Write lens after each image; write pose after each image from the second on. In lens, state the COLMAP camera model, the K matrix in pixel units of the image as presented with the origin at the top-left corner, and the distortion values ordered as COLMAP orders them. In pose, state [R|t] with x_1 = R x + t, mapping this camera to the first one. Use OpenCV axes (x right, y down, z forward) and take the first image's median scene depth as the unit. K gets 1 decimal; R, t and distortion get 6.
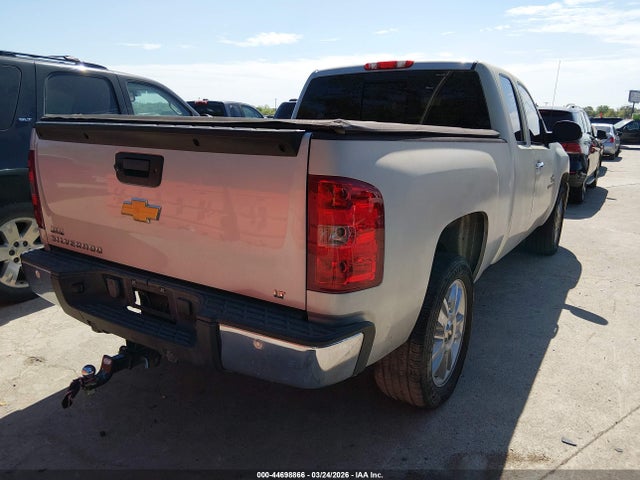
lens RADIAL K [[509.7, 0, 323.3], [0, 509.7, 237.2], [0, 0, 1]] dist [0.012505, 0.000562]
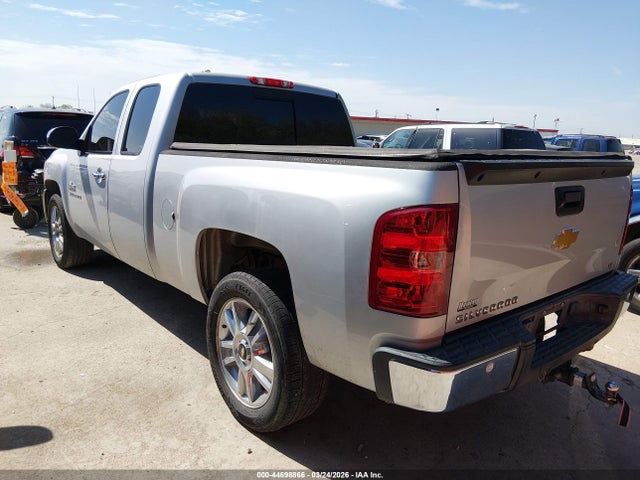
lens RADIAL K [[509.7, 0, 323.3], [0, 509.7, 237.2], [0, 0, 1]] dist [0.012505, 0.000562]
pose [[0.237915, -0.195557, 0.951396, -1.303143], [0.181428, 0.971229, 0.154265, -0.270264], [-0.954191, 0.135908, 0.266550, 1.029336]]
